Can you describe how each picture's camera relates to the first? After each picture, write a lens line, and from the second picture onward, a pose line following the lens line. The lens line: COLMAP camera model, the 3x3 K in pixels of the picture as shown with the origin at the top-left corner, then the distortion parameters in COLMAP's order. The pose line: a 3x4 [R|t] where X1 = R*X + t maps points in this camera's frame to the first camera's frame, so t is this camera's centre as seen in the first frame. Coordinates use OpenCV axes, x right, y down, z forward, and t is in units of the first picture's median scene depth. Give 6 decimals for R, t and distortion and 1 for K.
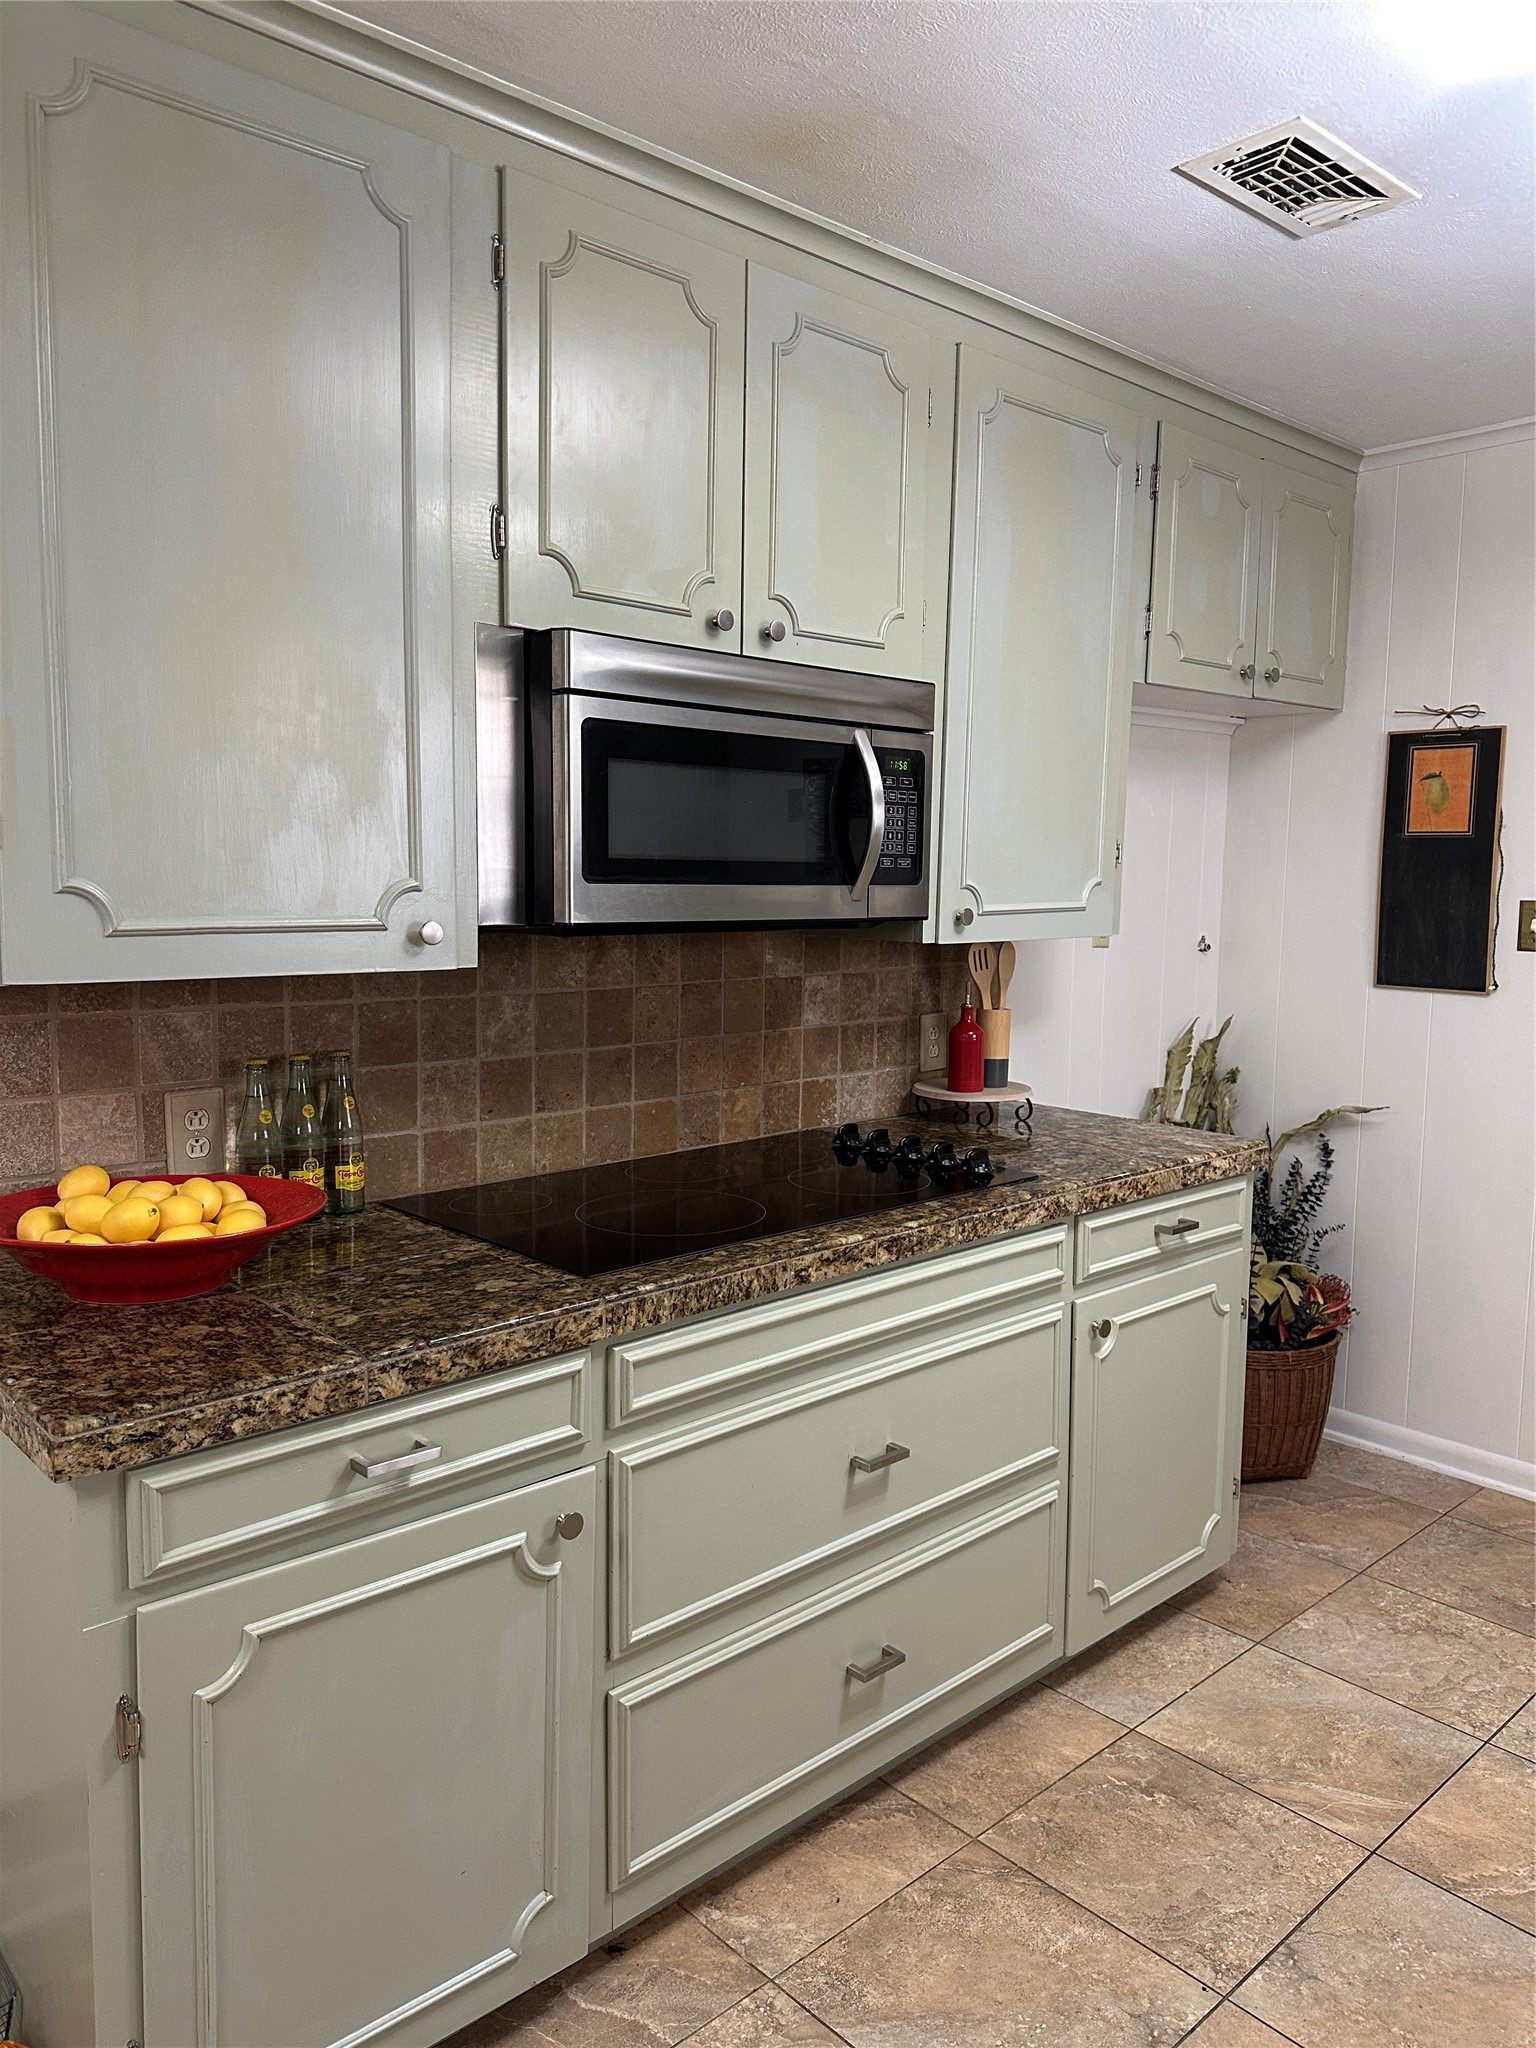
lens RADIAL K [[1461.9, 0, 765.1], [0, 1461.9, 1029.8], [0, 0, 1]] dist [0.001090, -0.001605]
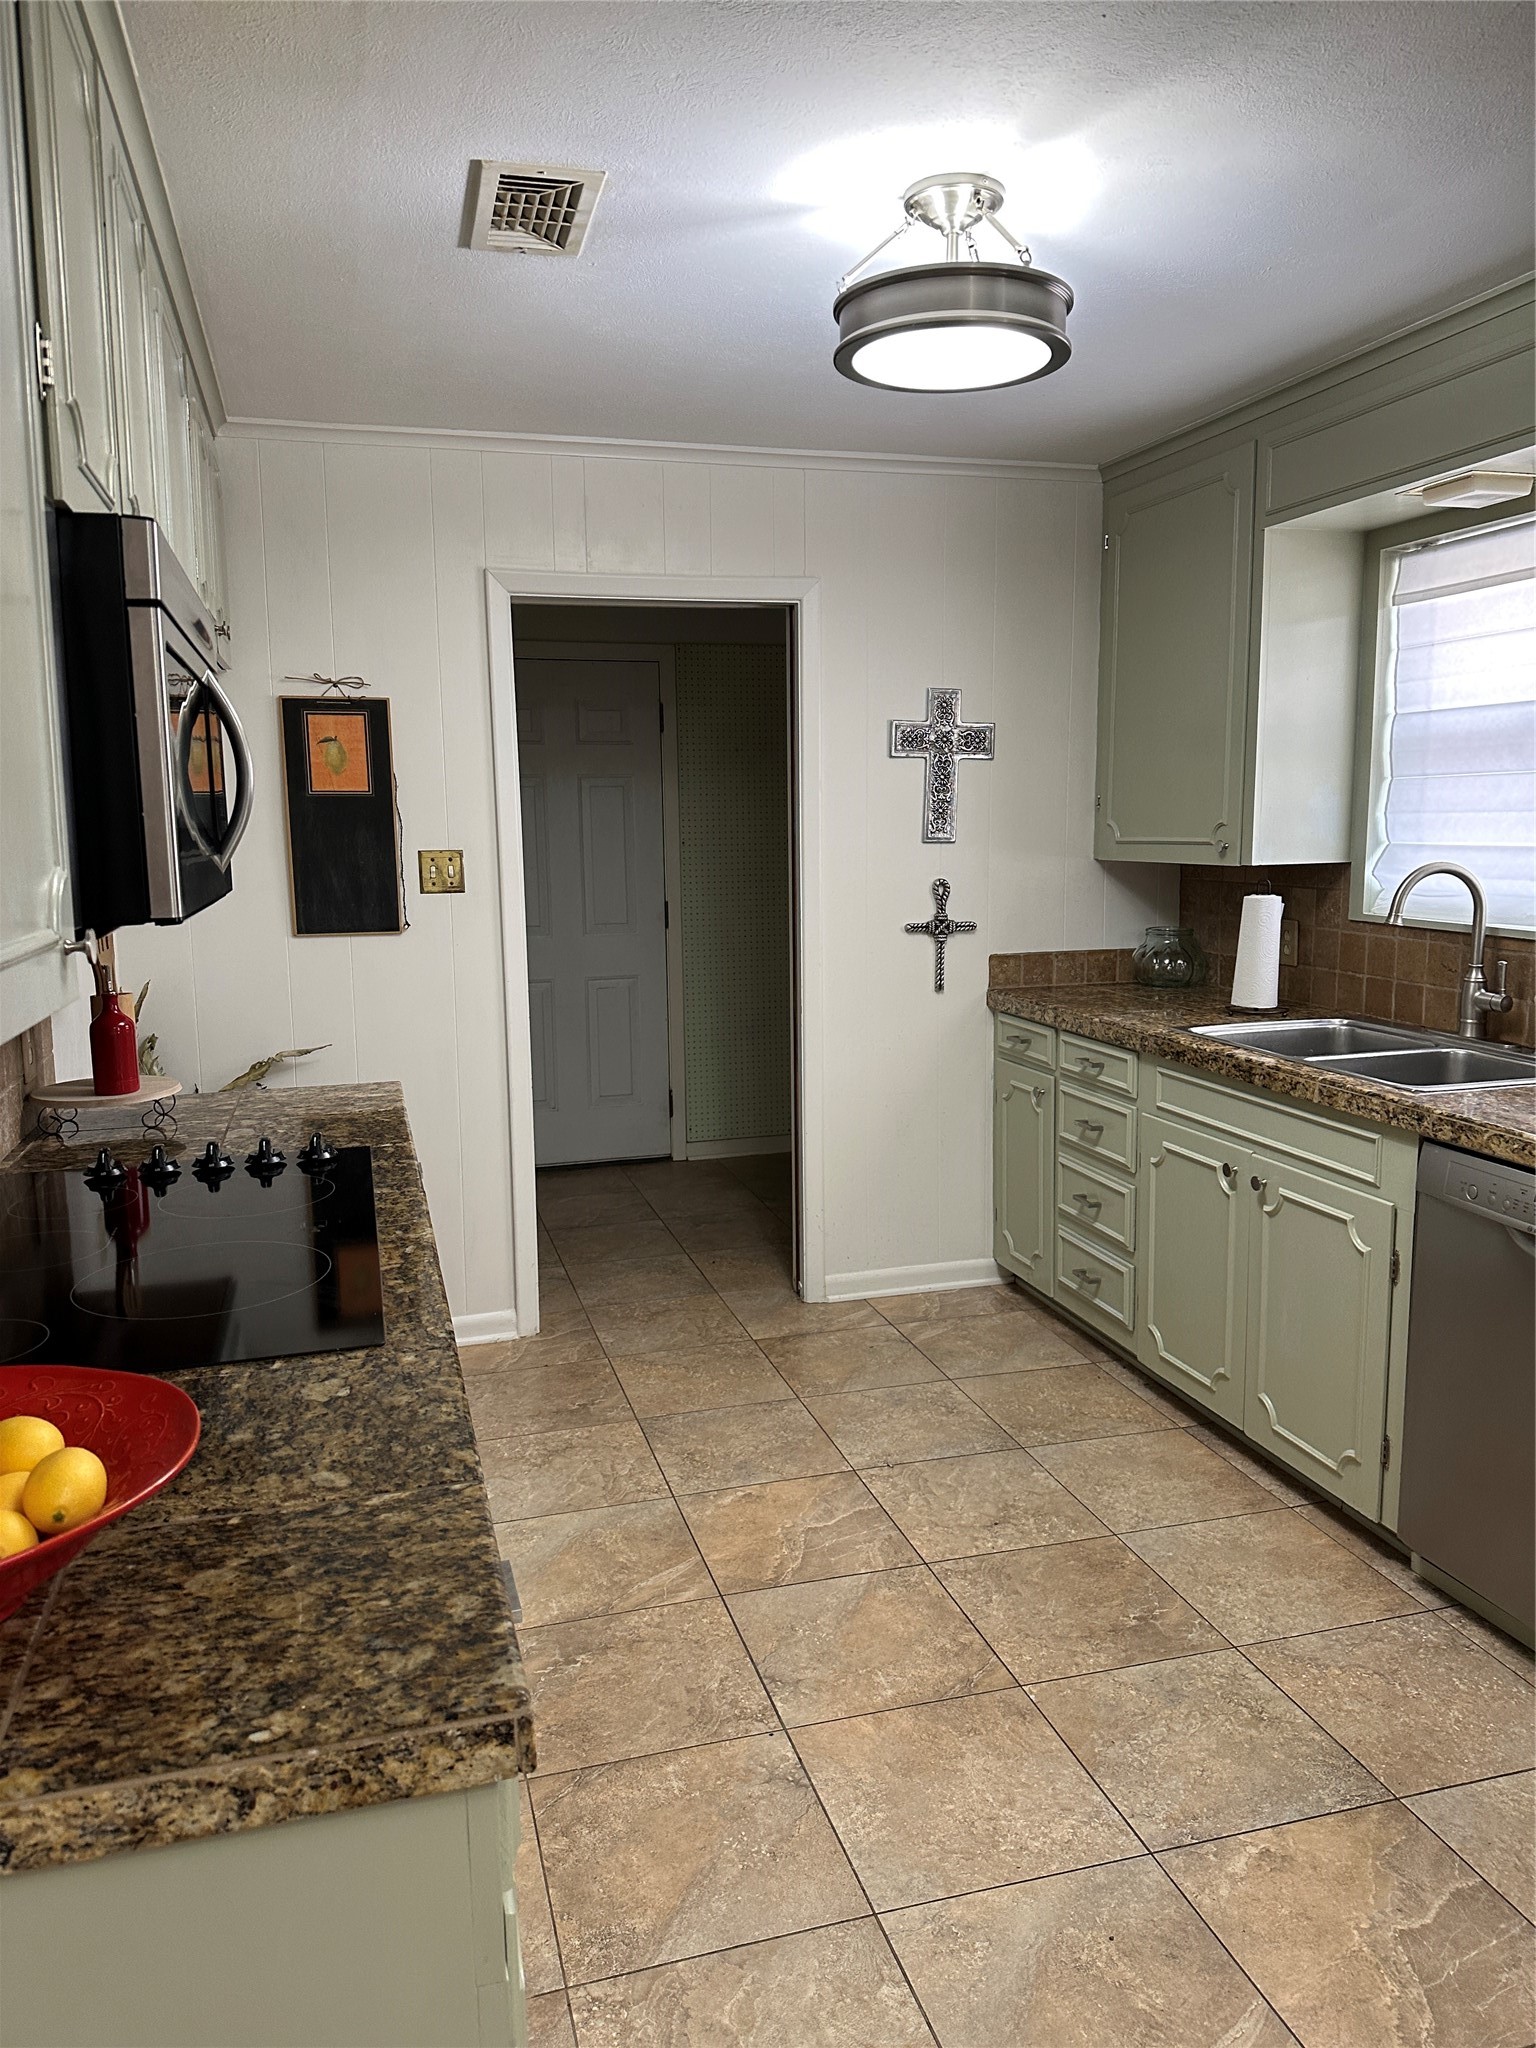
lens RADIAL K [[1448.2, 0, 768.0], [0, 1448.2, 1024.0], [0, 0, 1]] dist [0.027365, -0.007176]
pose [[0.444921, -0.143848, 0.883942, -0.668890], [0.114292, 0.988066, 0.103265, -0.064916], [-0.888247, 0.055083, 0.456052, 0.381848]]
